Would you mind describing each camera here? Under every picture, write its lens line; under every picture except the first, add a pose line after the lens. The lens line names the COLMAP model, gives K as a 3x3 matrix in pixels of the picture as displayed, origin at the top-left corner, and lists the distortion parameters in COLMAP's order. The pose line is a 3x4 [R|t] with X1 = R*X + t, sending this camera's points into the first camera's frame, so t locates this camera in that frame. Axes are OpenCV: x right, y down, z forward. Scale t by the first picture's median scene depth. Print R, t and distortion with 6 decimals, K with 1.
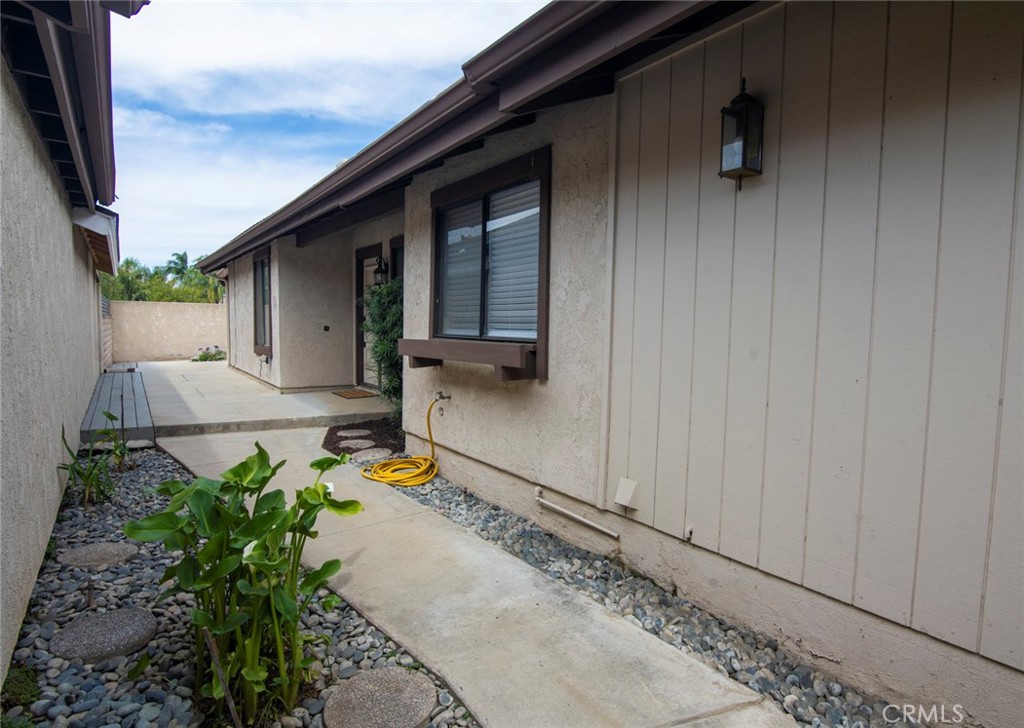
lens RADIAL K [[569.4, 0, 512.9], [0, 569.4, 365.2], [0, 0, 1]] dist [0.029586, 0.000031]
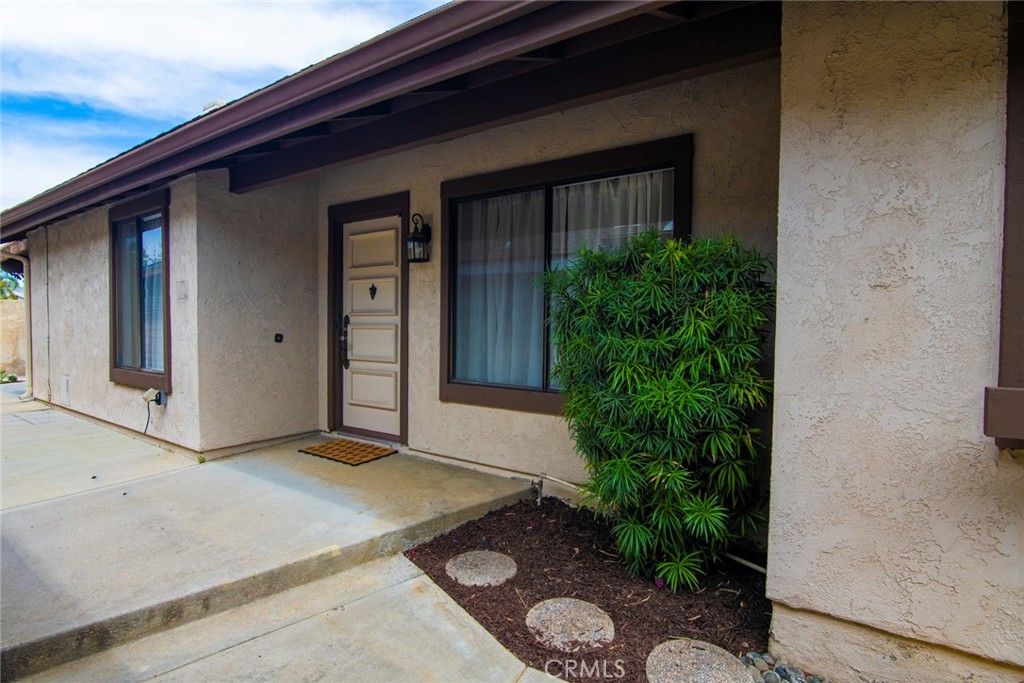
lens RADIAL K [[509.6, 0, 510.3], [0, 509.6, 342.6], [0, 0, 1]] dist [-0.024283, -0.001620]
pose [[0.930424, -0.017381, 0.366073, -0.270525], [0.029838, 0.999151, -0.028398, -0.034622], [-0.365268, 0.037345, 0.930153, 0.401590]]
